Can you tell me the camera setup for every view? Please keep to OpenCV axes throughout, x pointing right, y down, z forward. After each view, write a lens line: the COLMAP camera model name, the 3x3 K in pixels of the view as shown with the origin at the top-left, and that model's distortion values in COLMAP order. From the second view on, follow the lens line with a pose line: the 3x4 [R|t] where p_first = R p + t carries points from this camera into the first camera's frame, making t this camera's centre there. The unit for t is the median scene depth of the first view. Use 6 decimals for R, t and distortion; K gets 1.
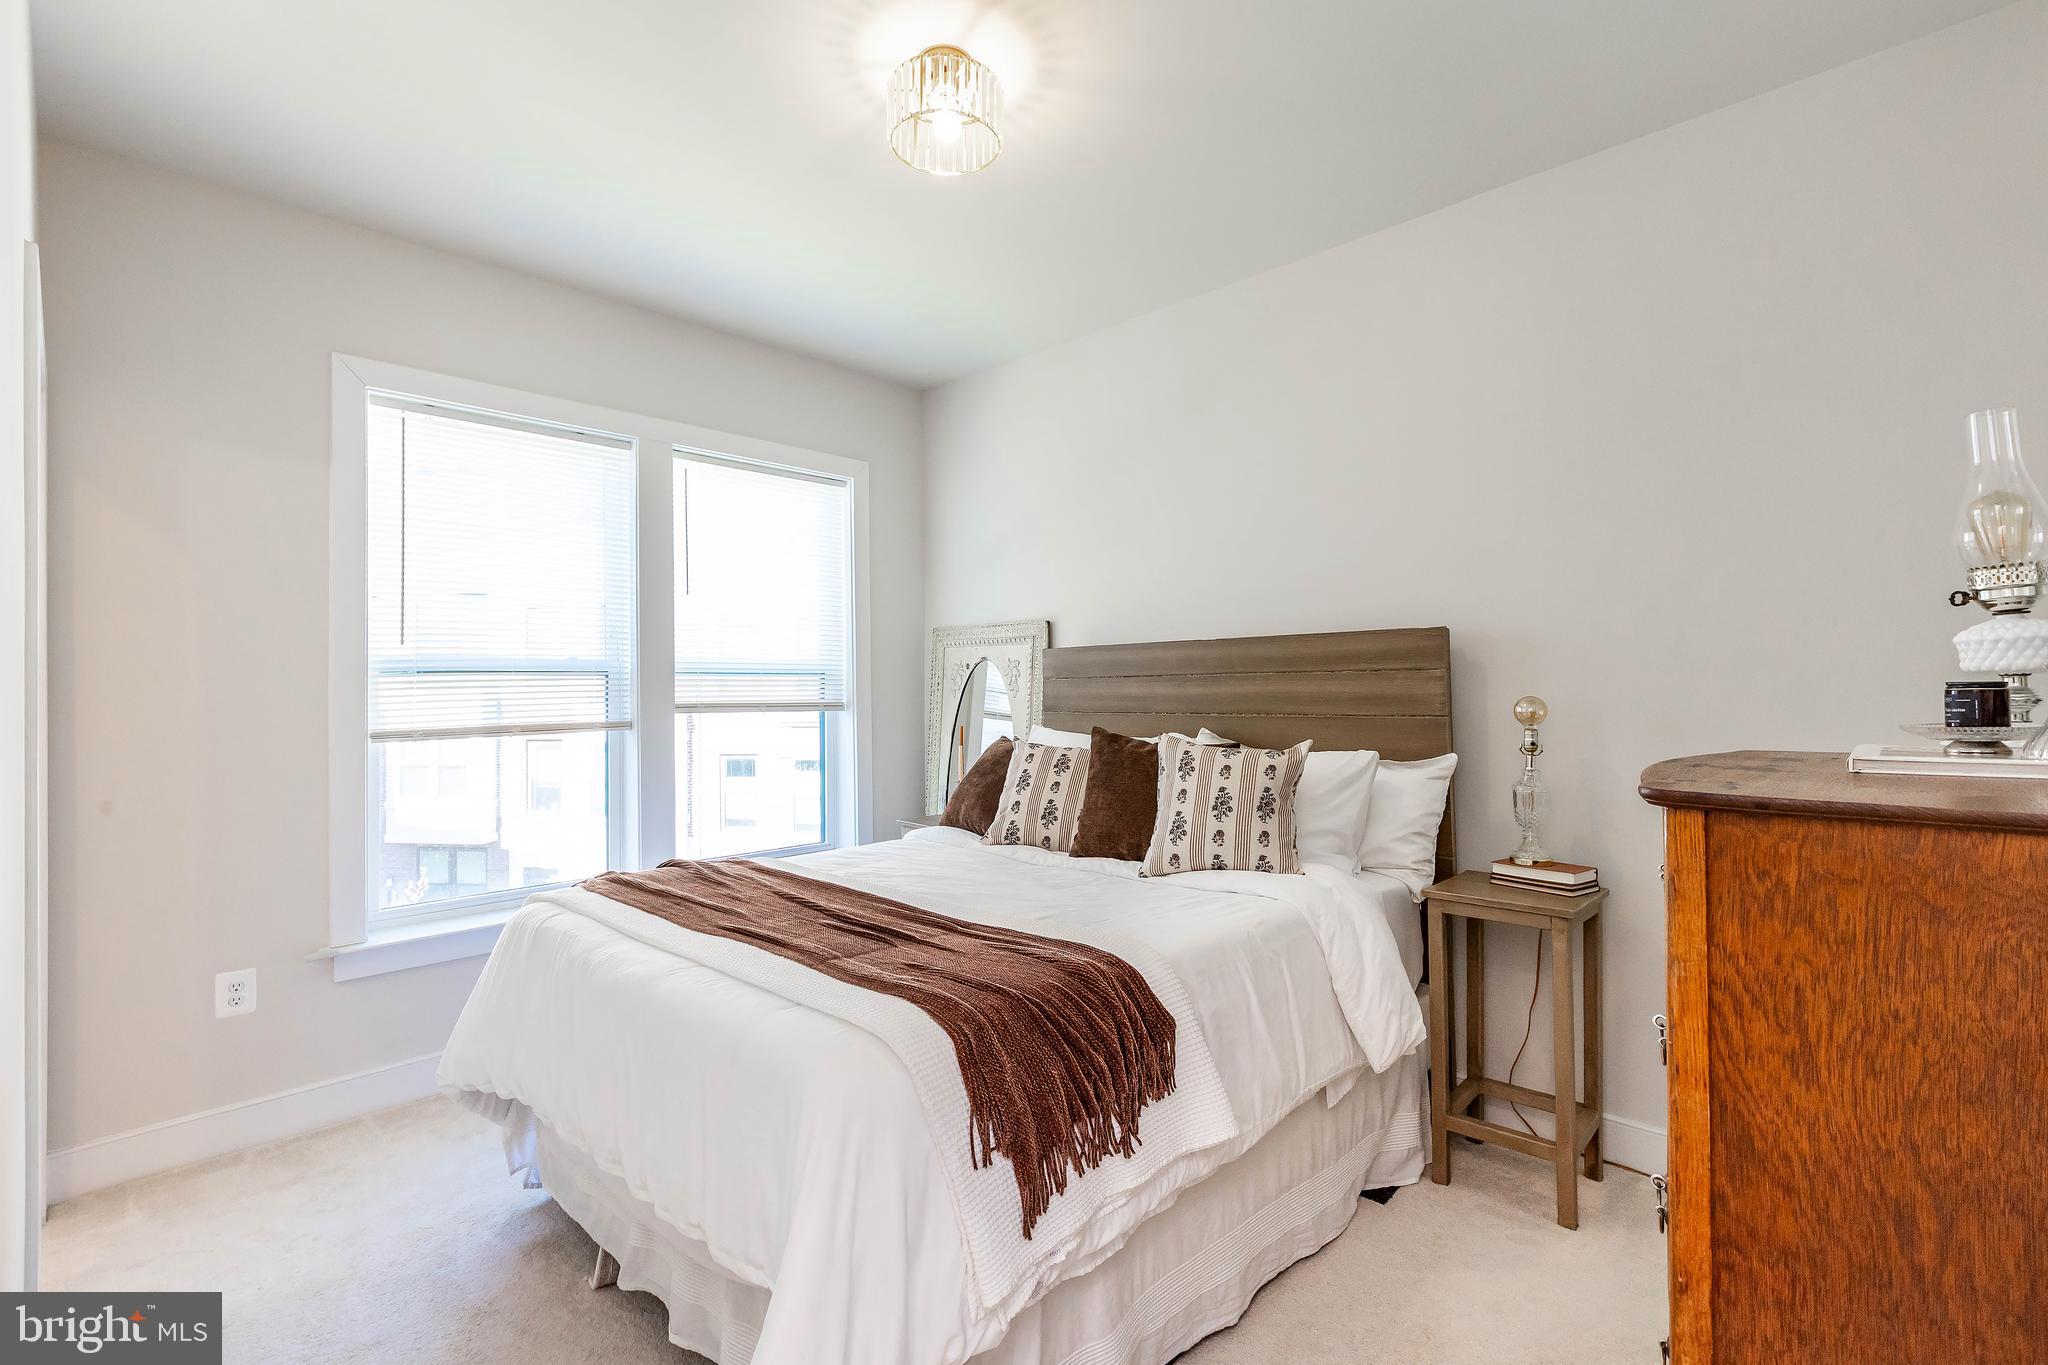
lens RADIAL K [[921.2, 0, 1021.7], [0, 921.2, 682.3], [0, 0, 1]] dist [0.003065, -0.001334]
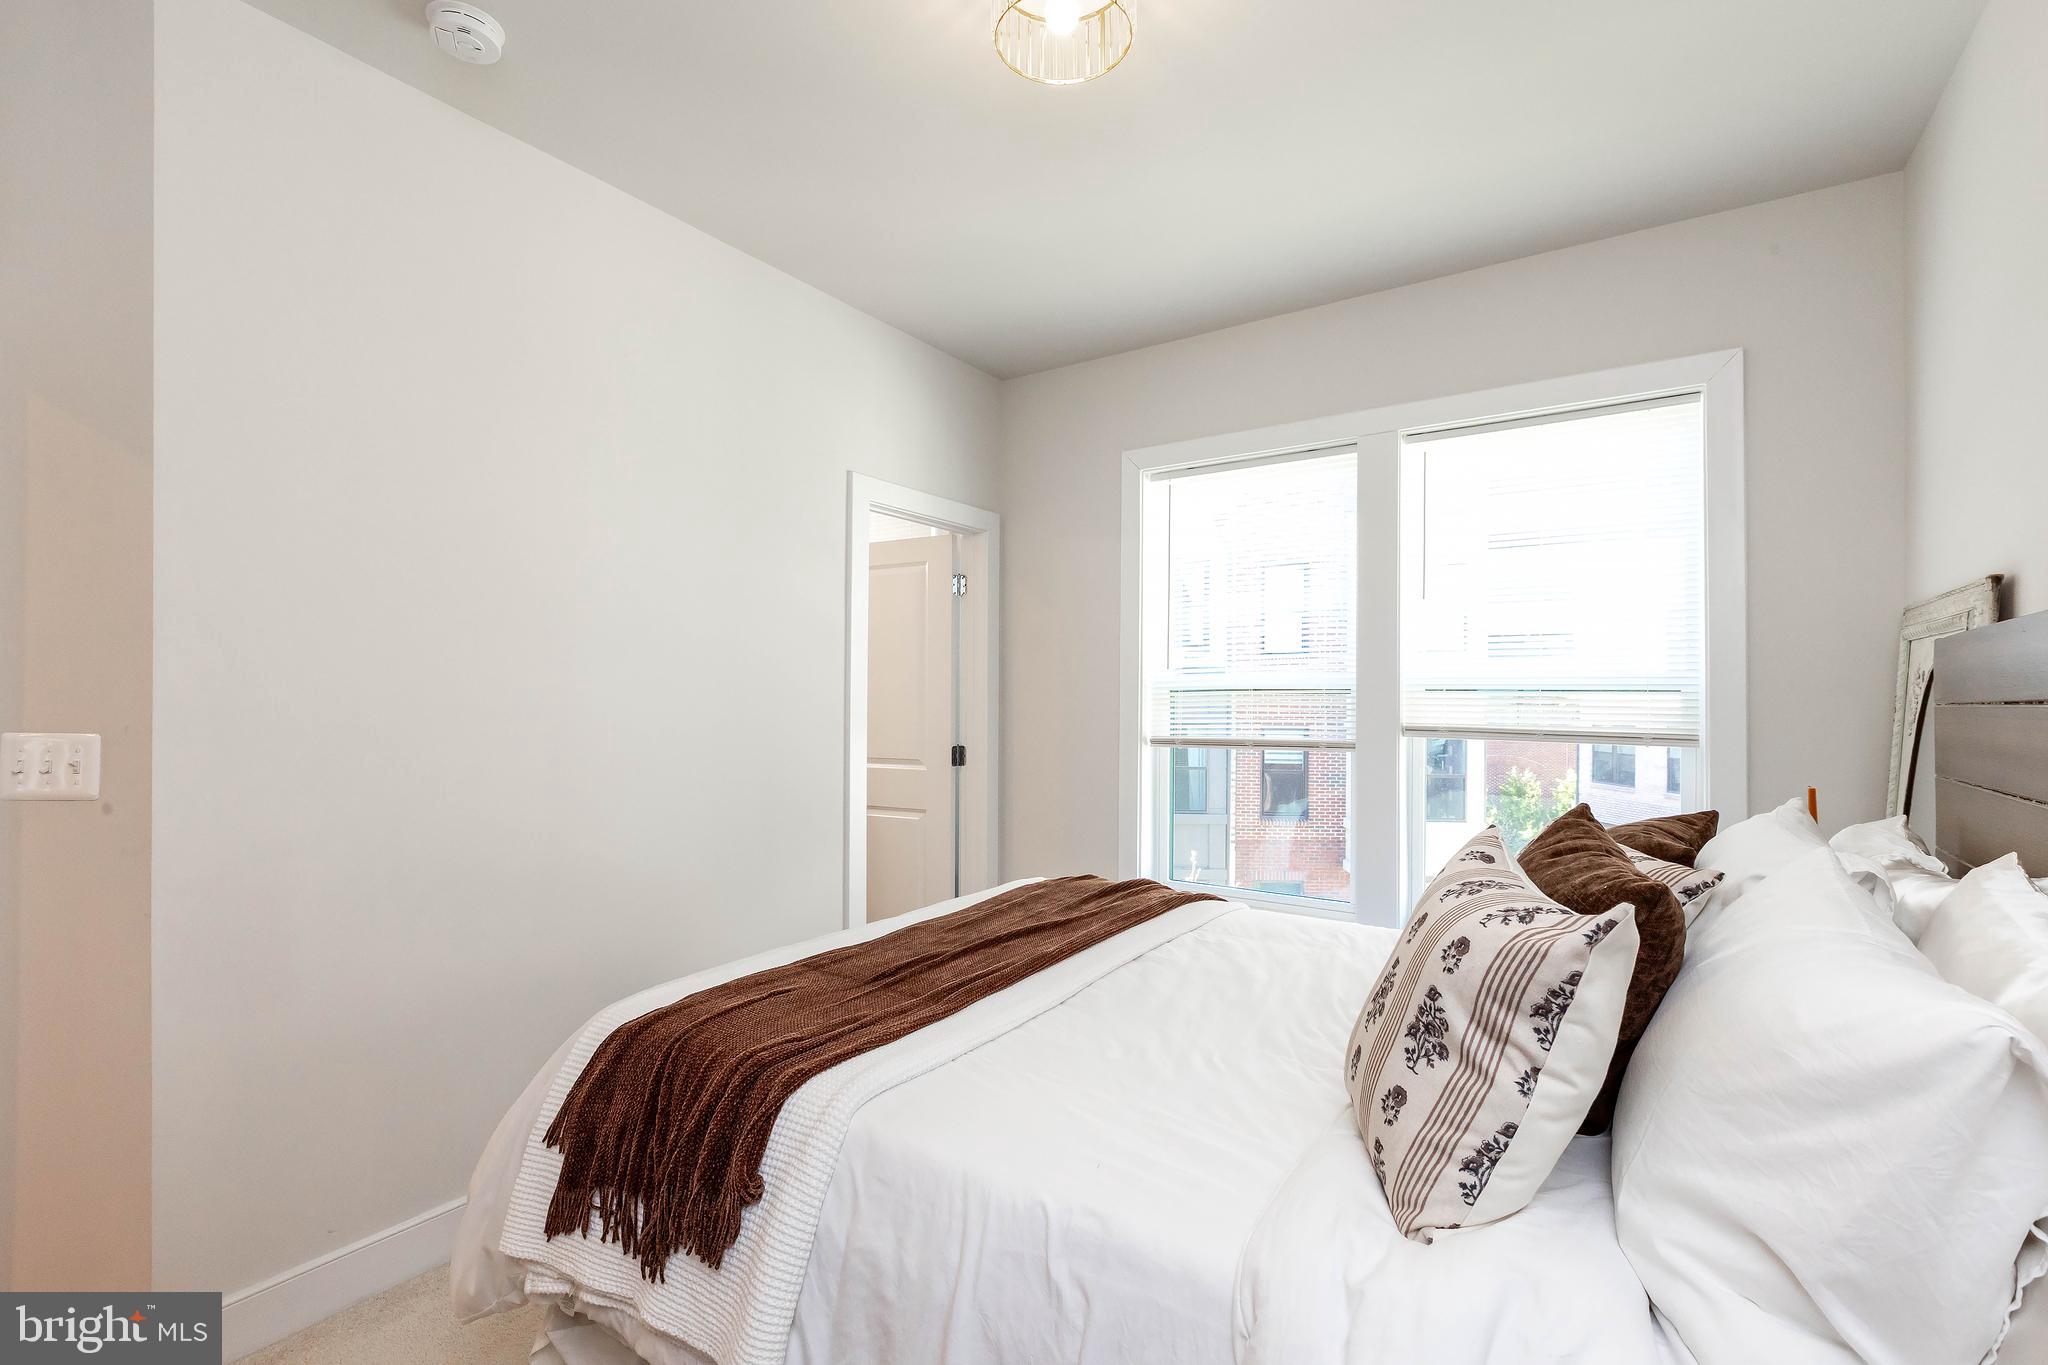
lens RADIAL K [[921.2, 0, 1024.2], [0, 921.2, 689.5], [0, 0, 1]] dist [0.003065, -0.001334]
pose [[0.176848, 0.002730, -0.984234, 0.437606], [-0.000539, 0.999996, 0.002677, -0.014104], [0.984238, 0.000057, 0.176848, 0.510489]]
